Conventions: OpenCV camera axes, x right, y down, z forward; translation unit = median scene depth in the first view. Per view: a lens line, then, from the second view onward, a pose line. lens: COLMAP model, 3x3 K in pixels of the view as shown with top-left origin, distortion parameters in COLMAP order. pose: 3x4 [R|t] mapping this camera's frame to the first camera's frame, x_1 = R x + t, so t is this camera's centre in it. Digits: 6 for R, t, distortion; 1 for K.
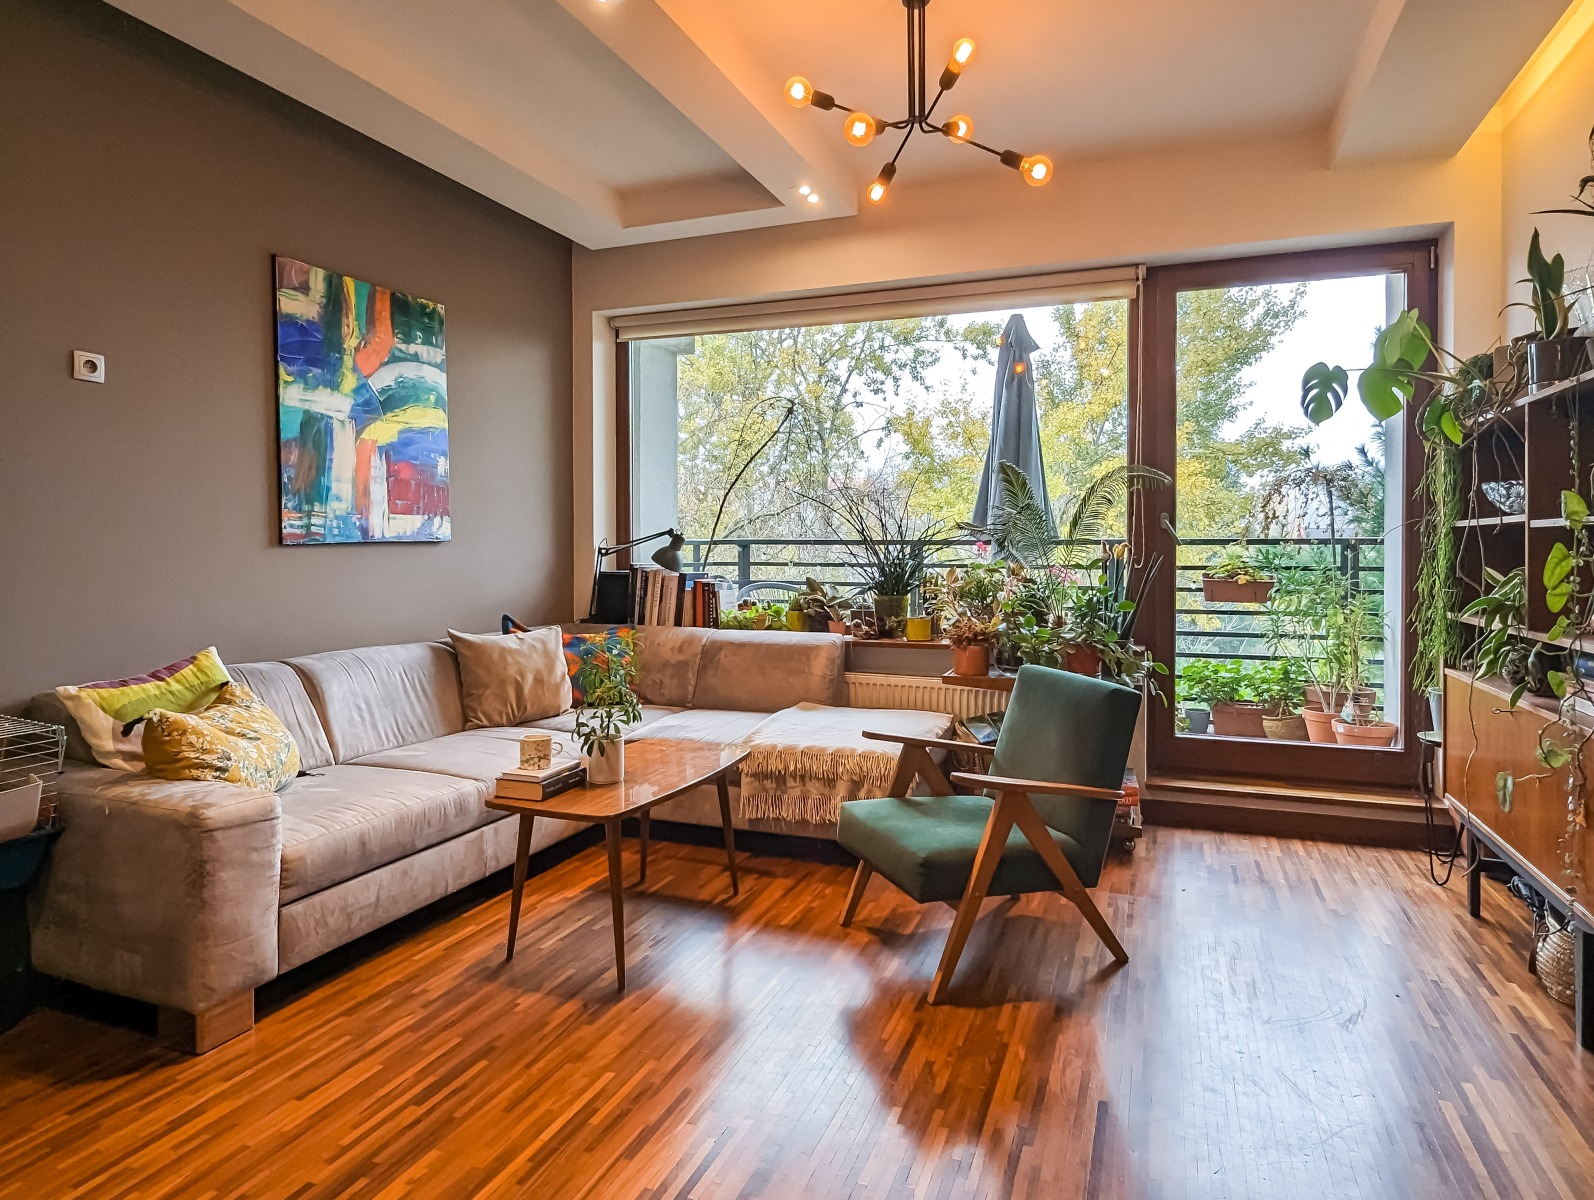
lens RADIAL K [[905.2, 0, 815.8], [0, 905.2, 561.7], [0, 0, 1]] dist [0.002687, 0.000281]
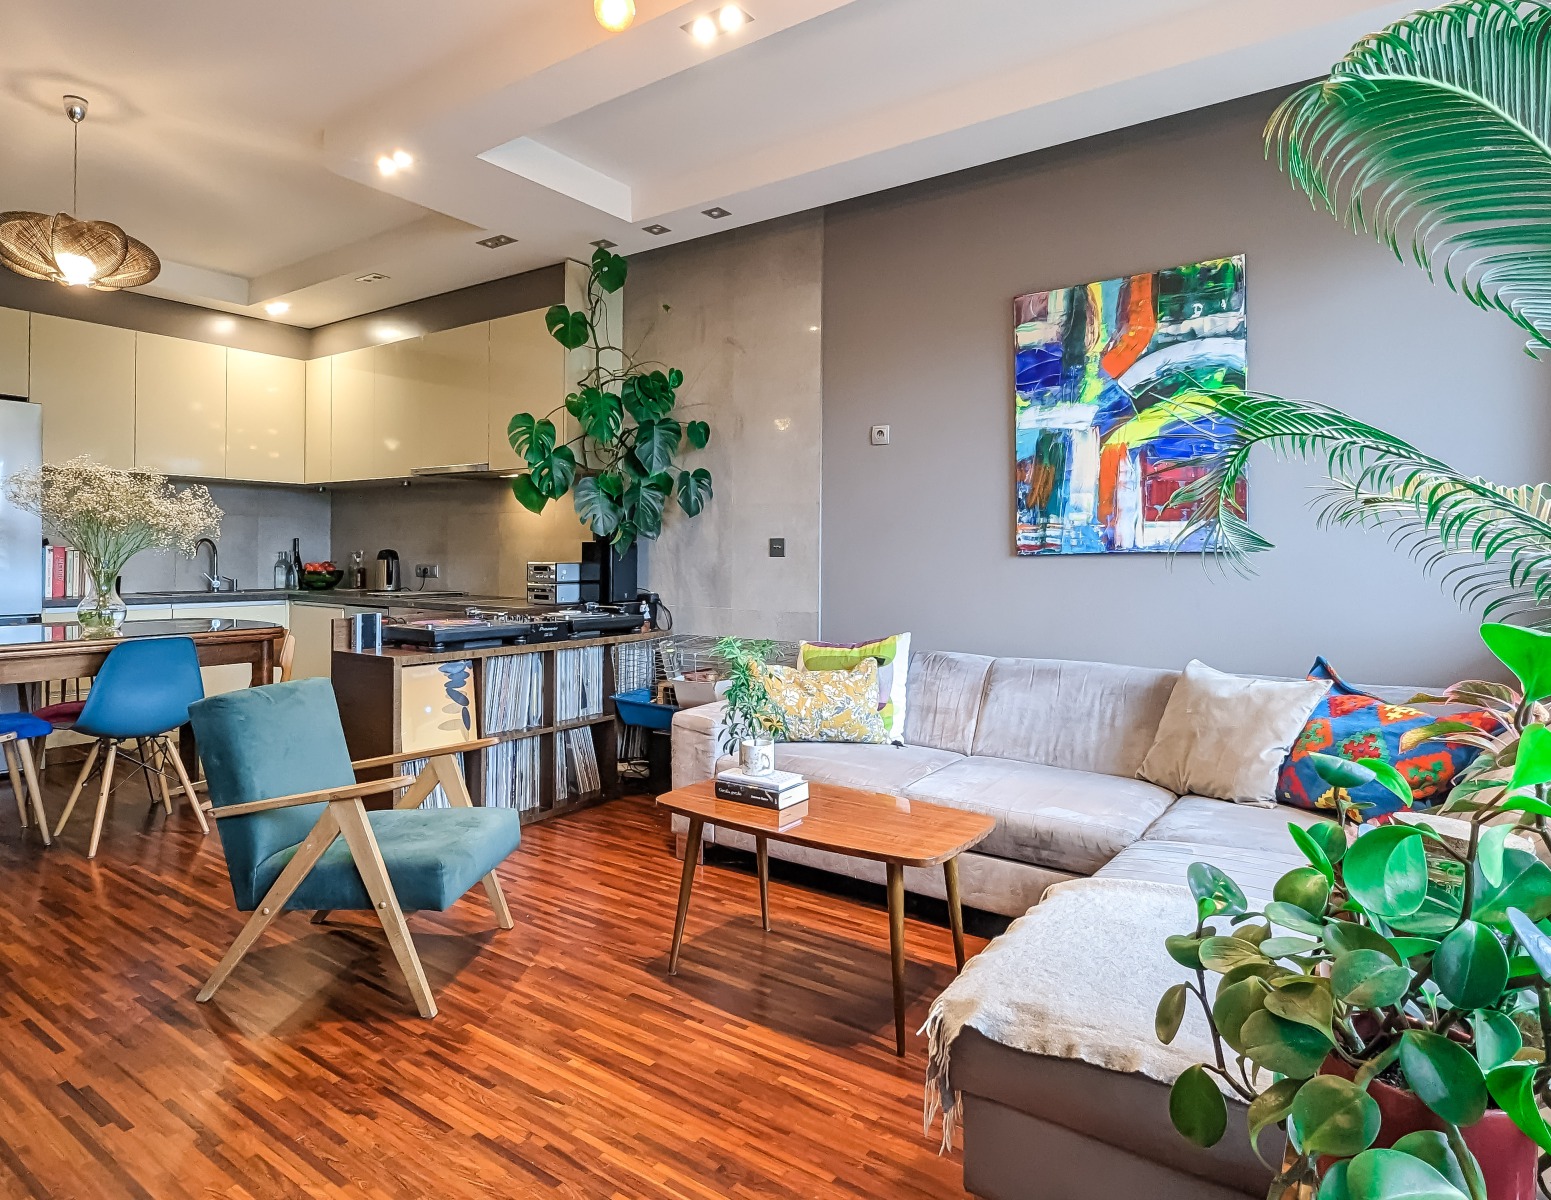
lens RADIAL K [[882.7, 0, 749.9], [0, 882.7, 553.1], [0, 0, 1]] dist [-0.003813, -0.000610]
pose [[-0.248962, -0.002076, -0.968511, 0.470528], [-0.022165, 0.999748, 0.003555, -0.015376], [0.968260, 0.022352, -0.248945, 0.826974]]
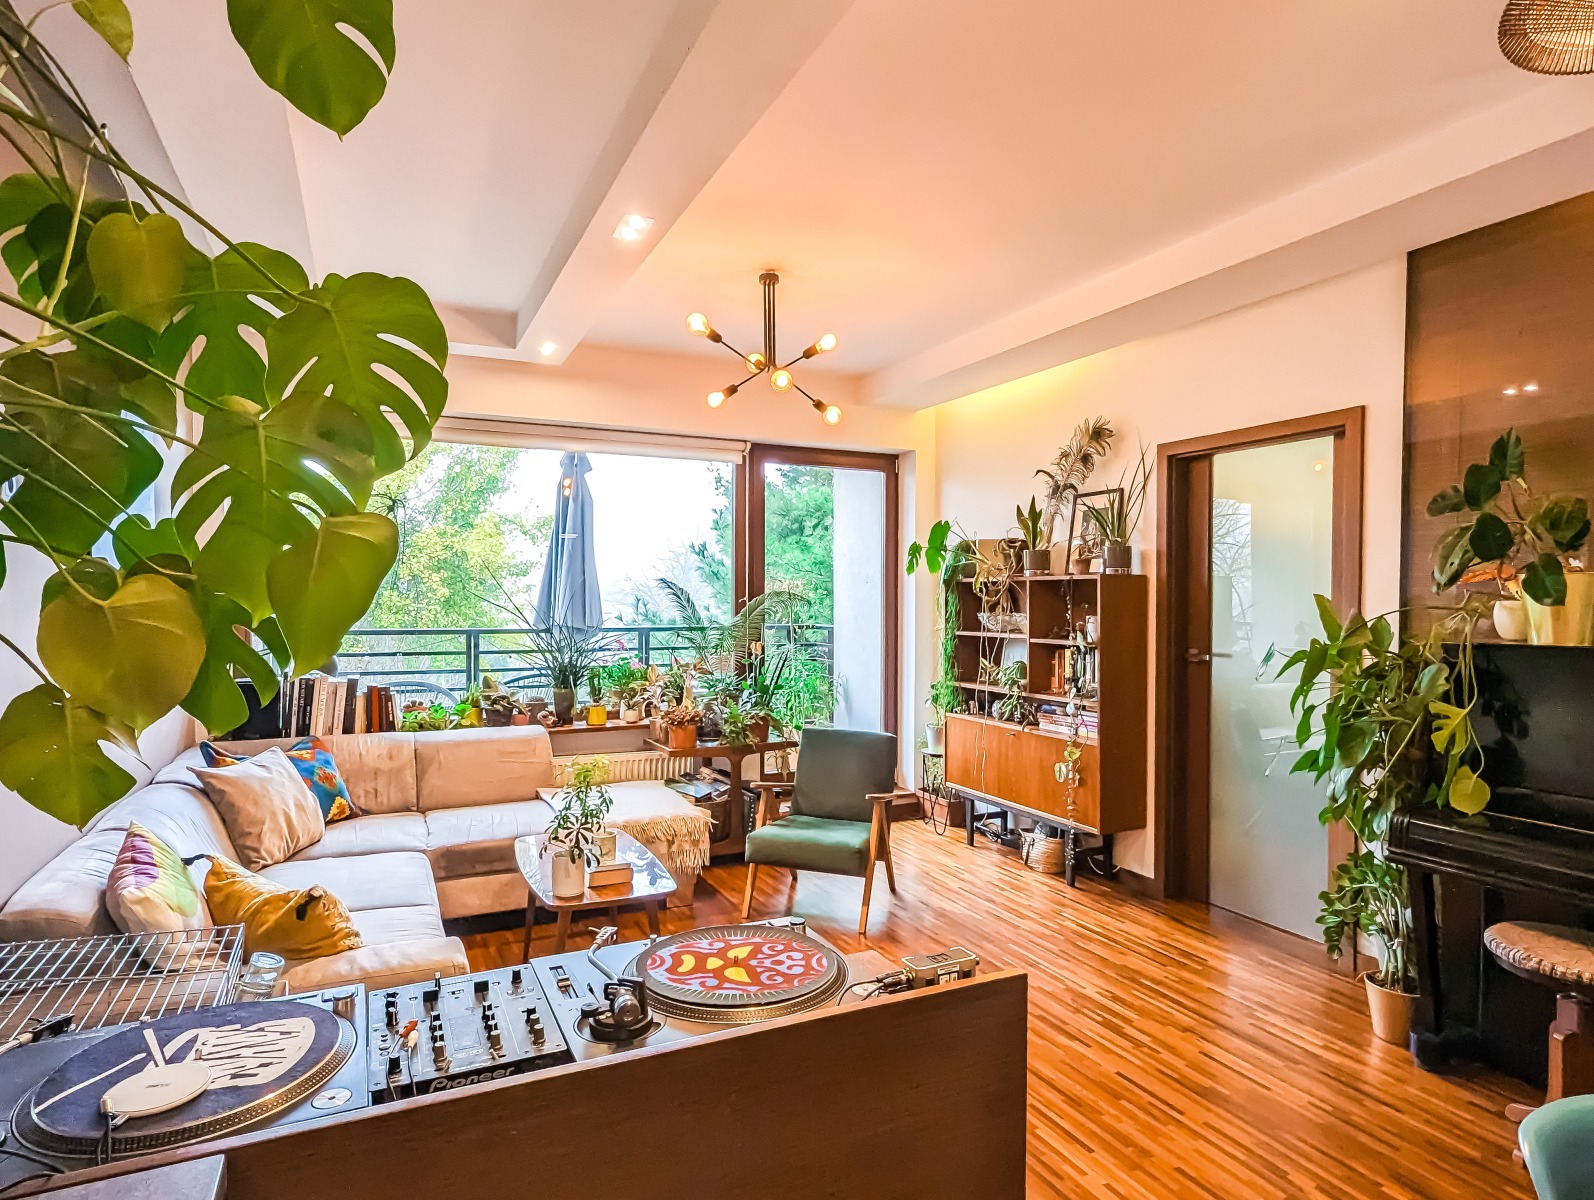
lens RADIAL K [[905.2, 0, 807.3], [0, 905.2, 600.1], [0, 0, 1]] dist [0.002687, 0.000281]
pose [[0.678740, 0.006520, 0.734350, -0.656761], [0.006890, 0.999860, -0.015246, -0.065730], [-0.734347, 0.015408, 0.678600, -0.015846]]
